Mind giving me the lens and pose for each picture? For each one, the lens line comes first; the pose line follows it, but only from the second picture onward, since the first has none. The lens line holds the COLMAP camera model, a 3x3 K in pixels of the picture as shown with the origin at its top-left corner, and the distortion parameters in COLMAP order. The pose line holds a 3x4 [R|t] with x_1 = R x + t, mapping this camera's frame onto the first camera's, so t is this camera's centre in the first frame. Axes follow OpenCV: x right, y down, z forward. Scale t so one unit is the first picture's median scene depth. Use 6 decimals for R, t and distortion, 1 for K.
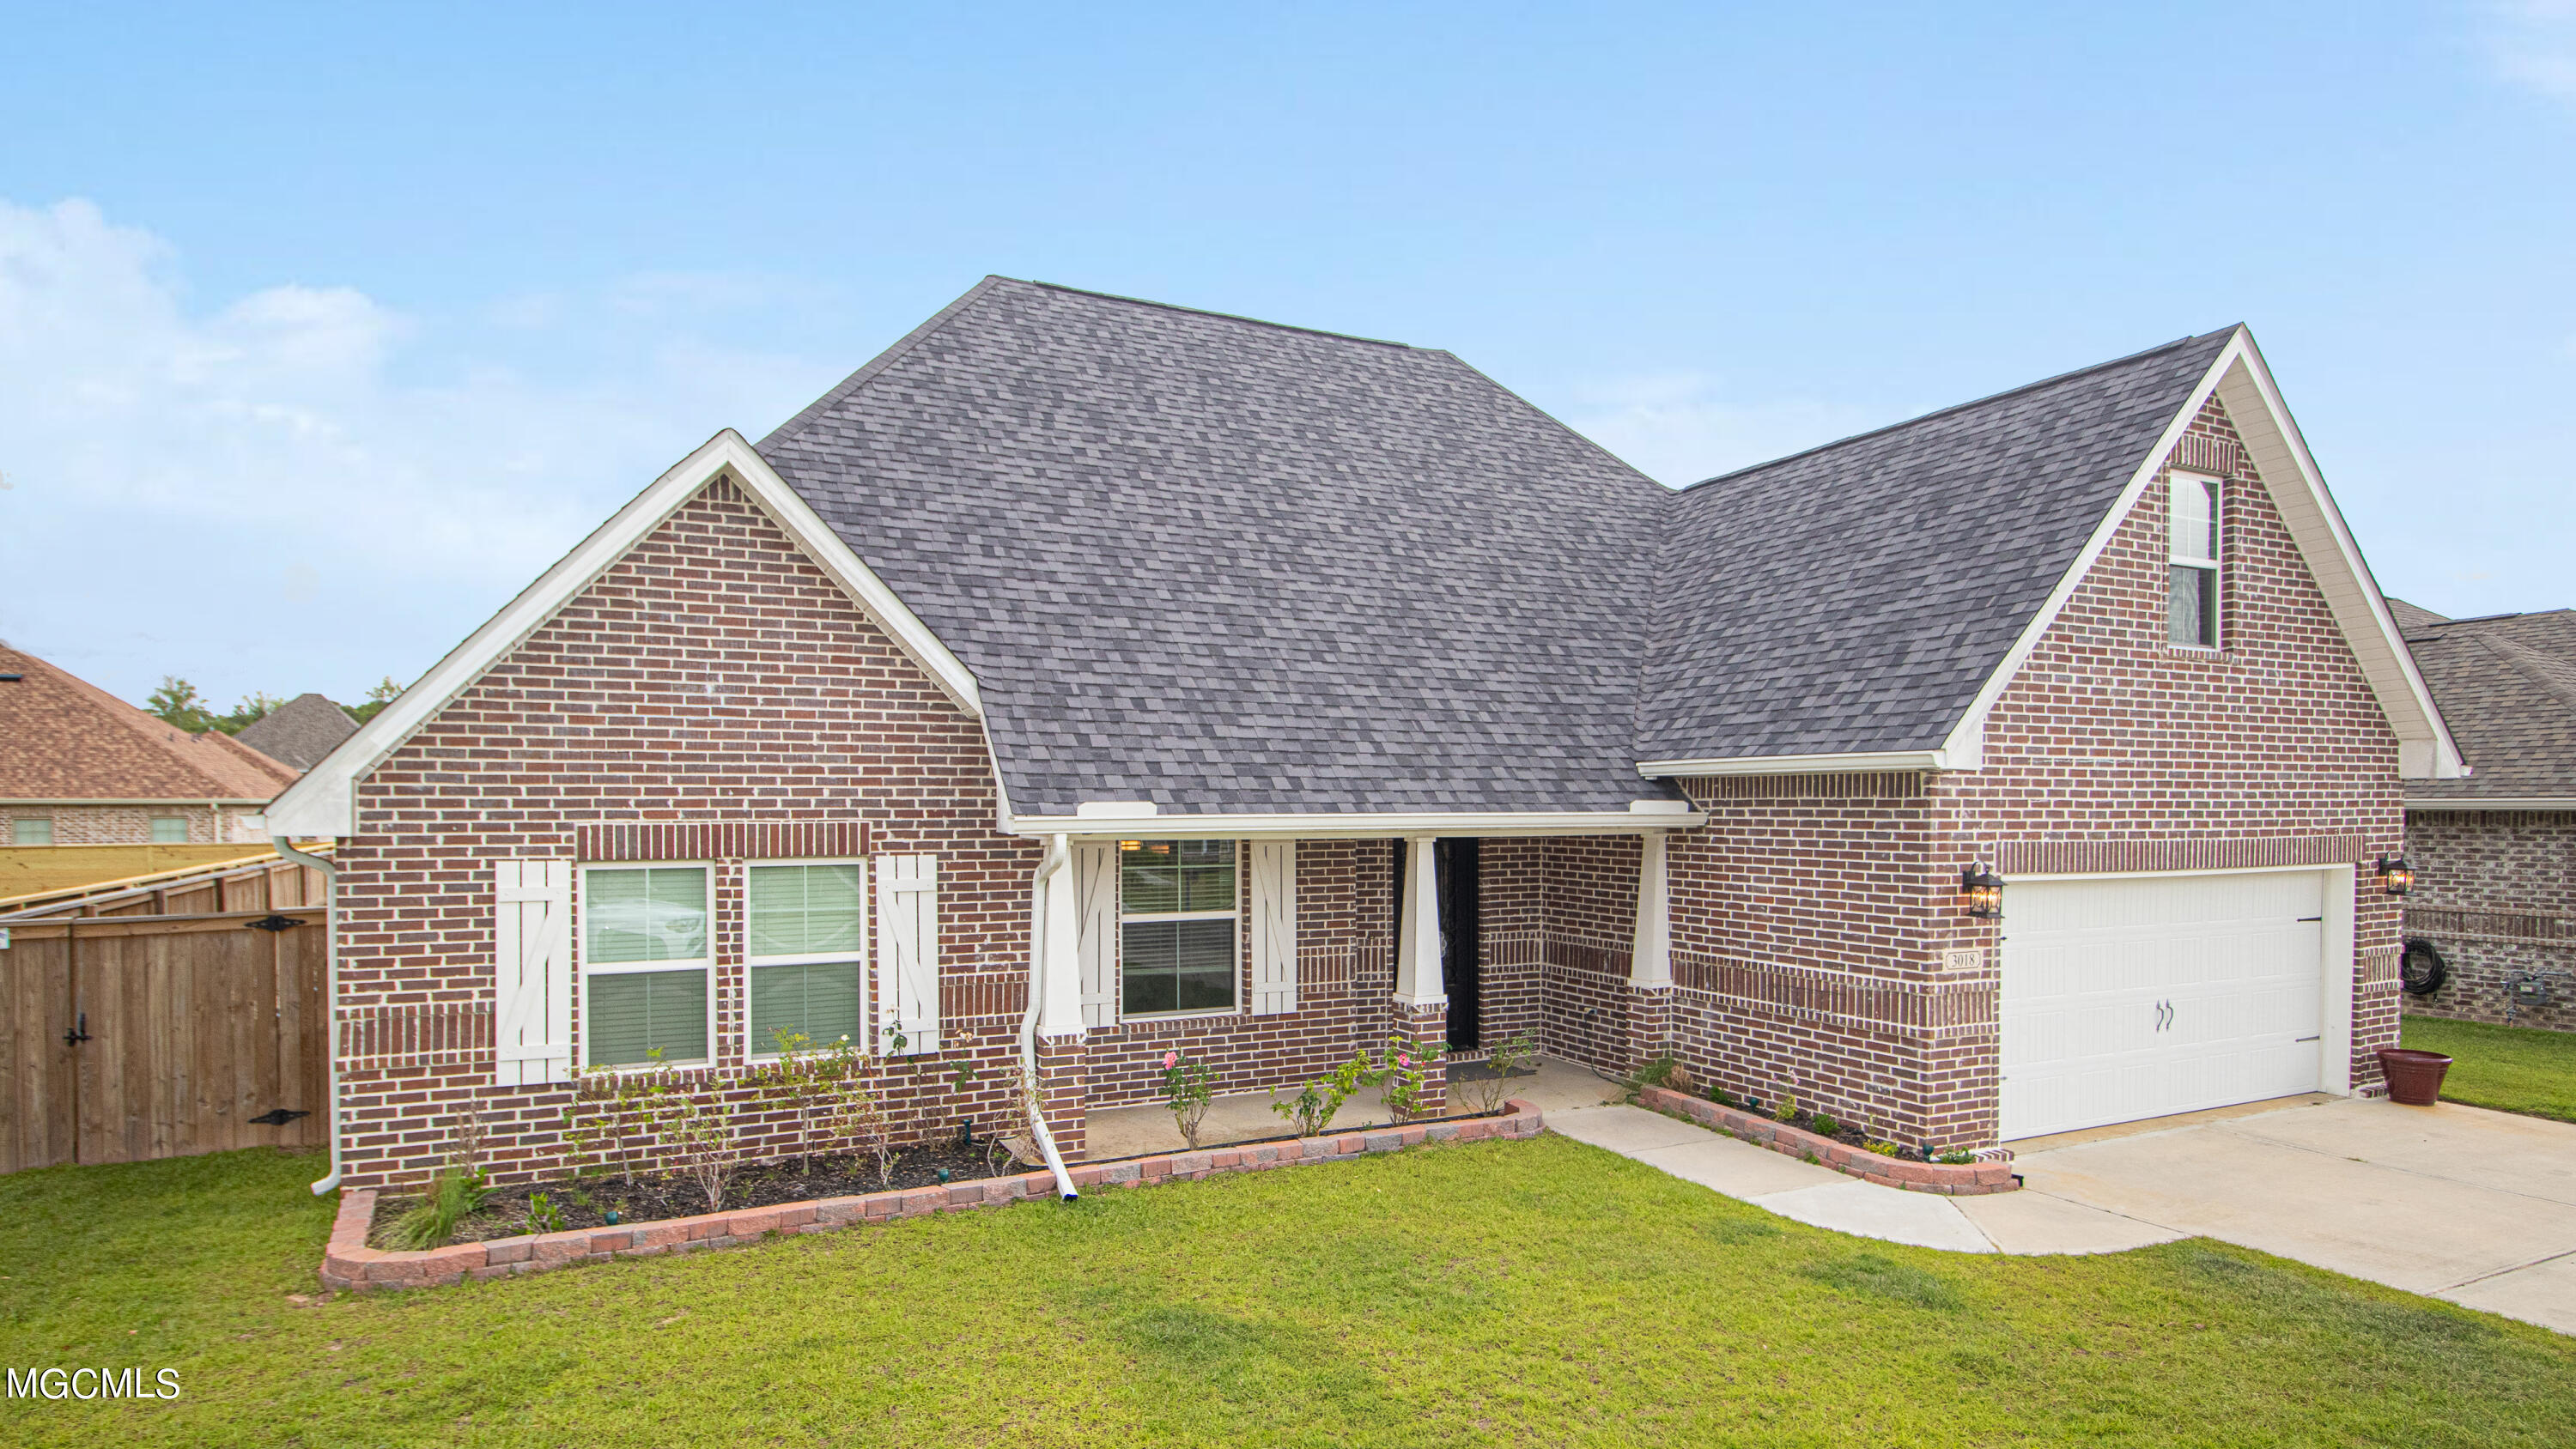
lens RADIAL K [[1471.6, 0, 1288.3], [0, 1471.6, 723.2], [0, 0, 1]] dist [-0.002259, 0.000520]
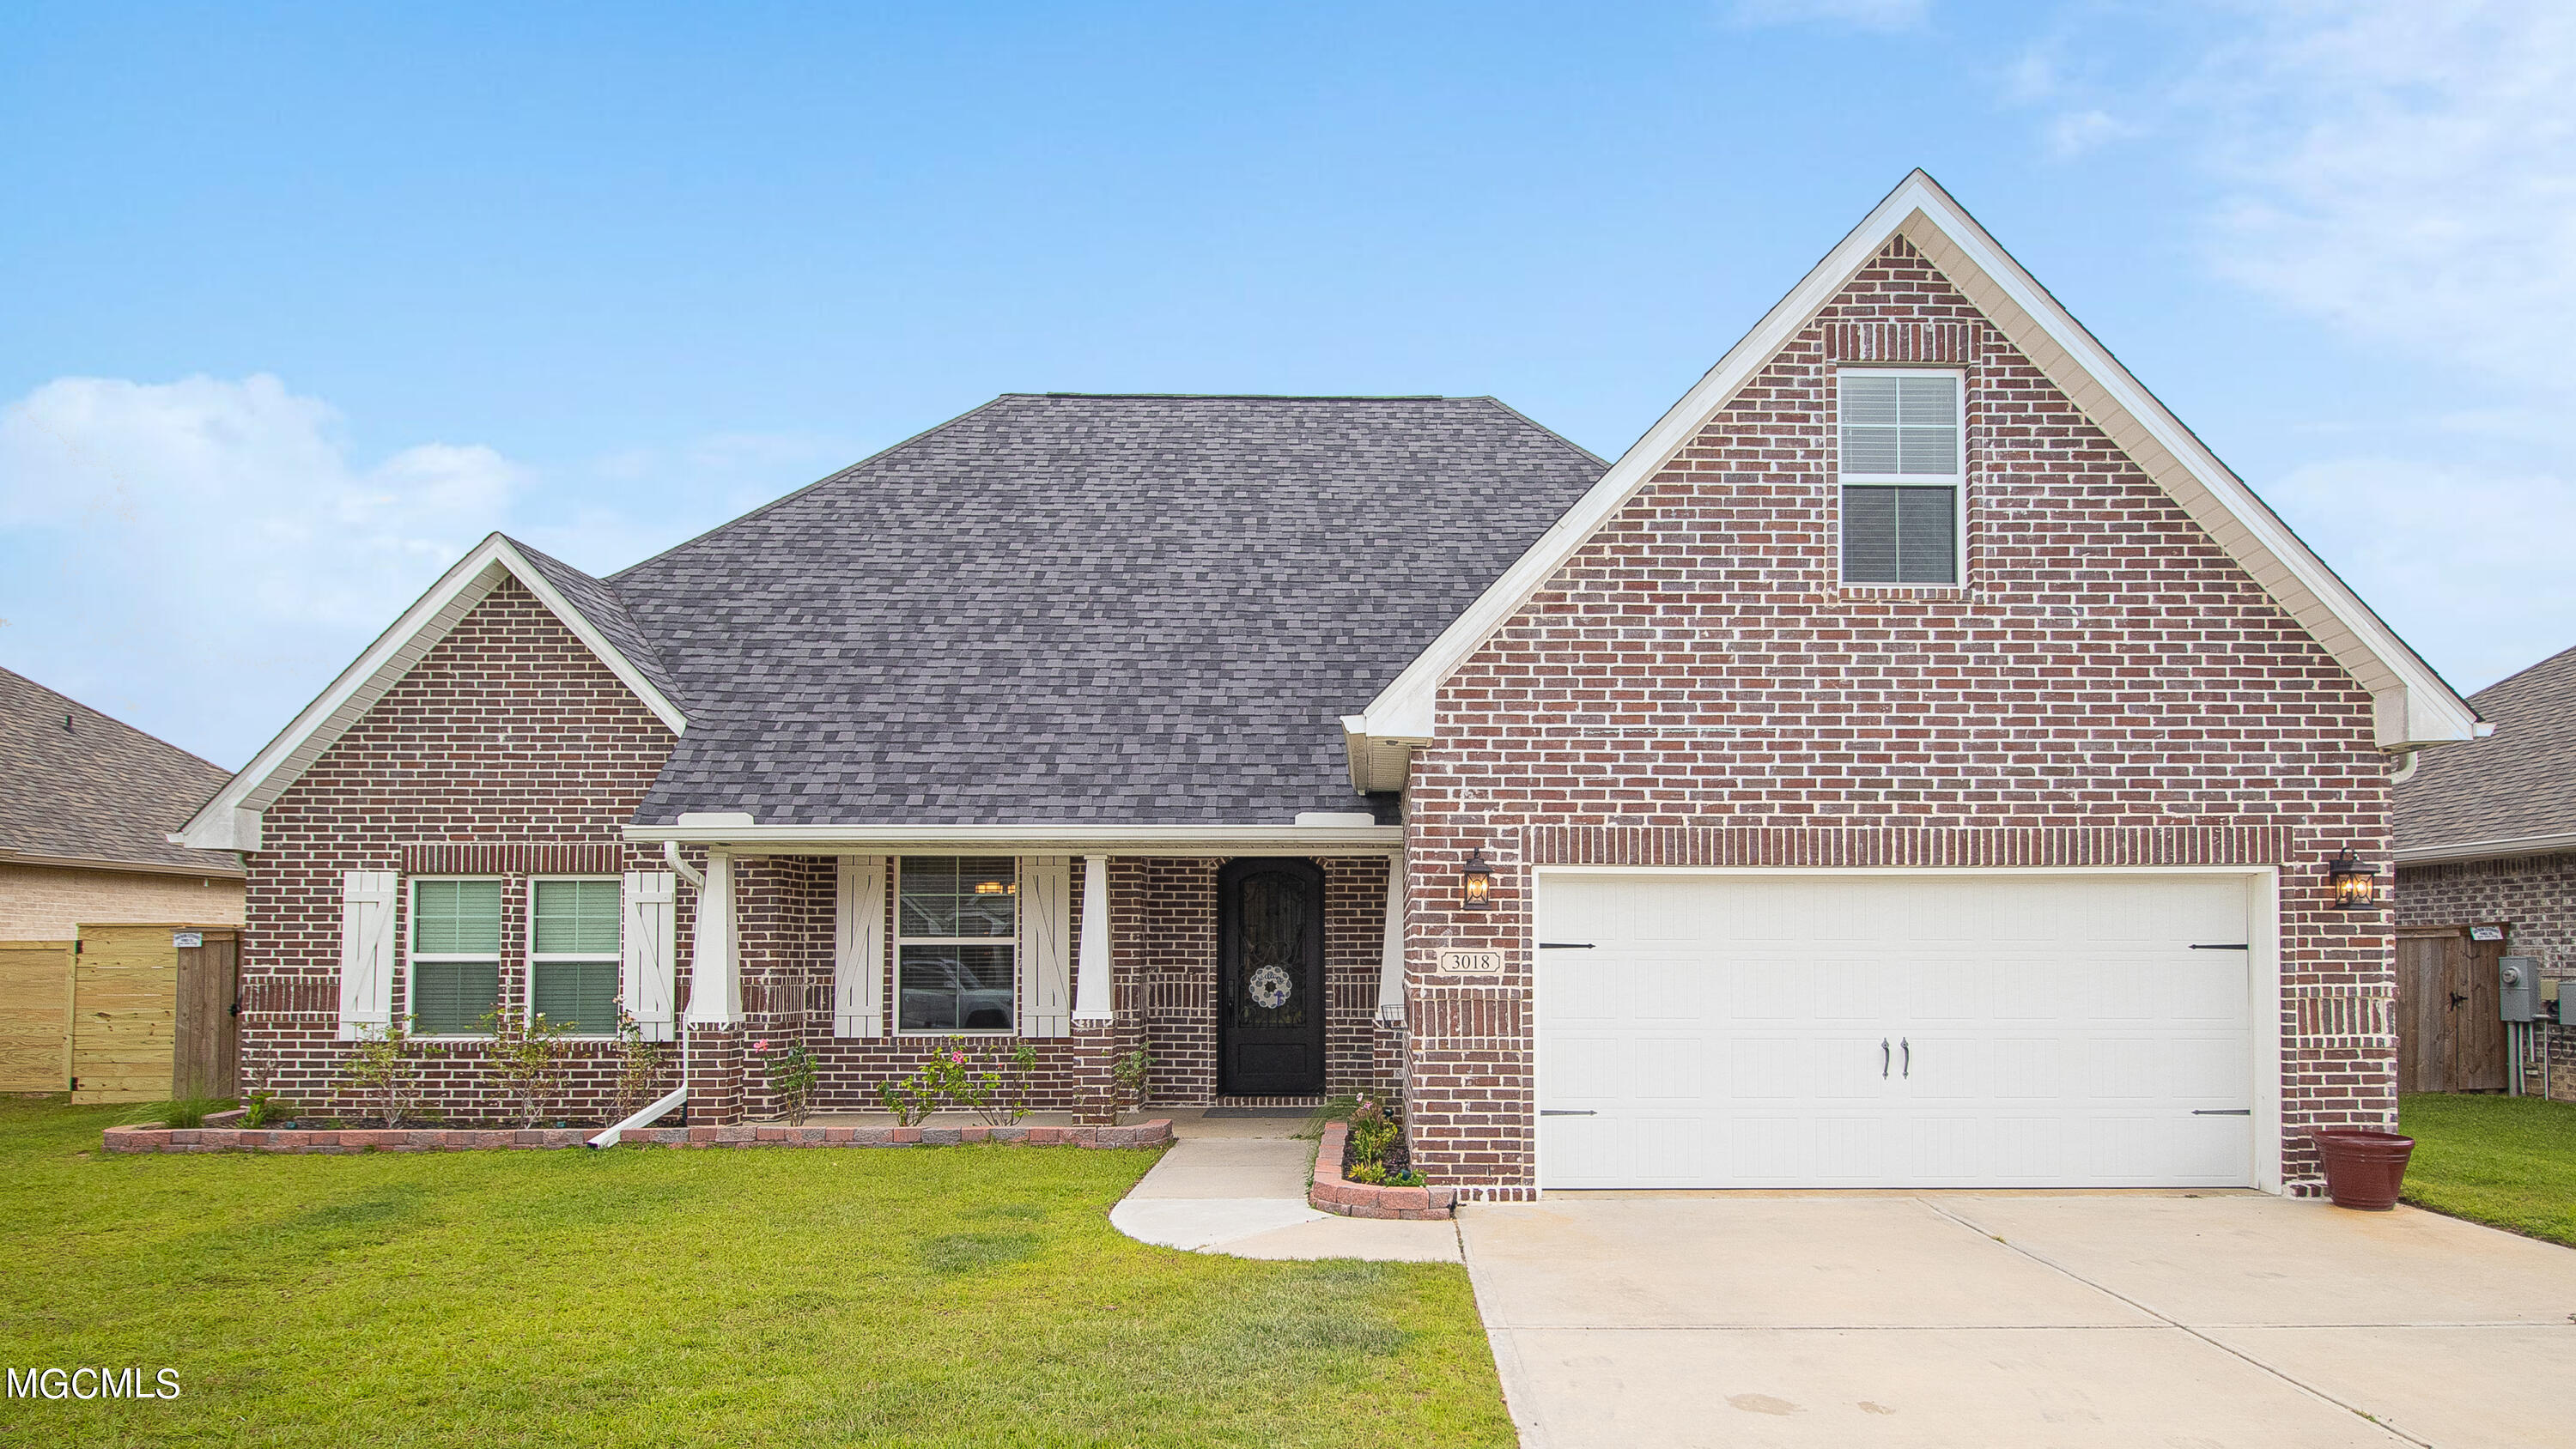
lens RADIAL K [[1459.5, 0, 1268.9], [0, 1459.5, 786.4], [0, 0, 1]] dist [-0.006486, -0.004012]
pose [[0.893755, -0.048403, -0.445935, 0.740319], [0.023904, 0.997888, -0.060404, 0.107259], [0.447917, 0.043327, 0.893025, 0.177349]]
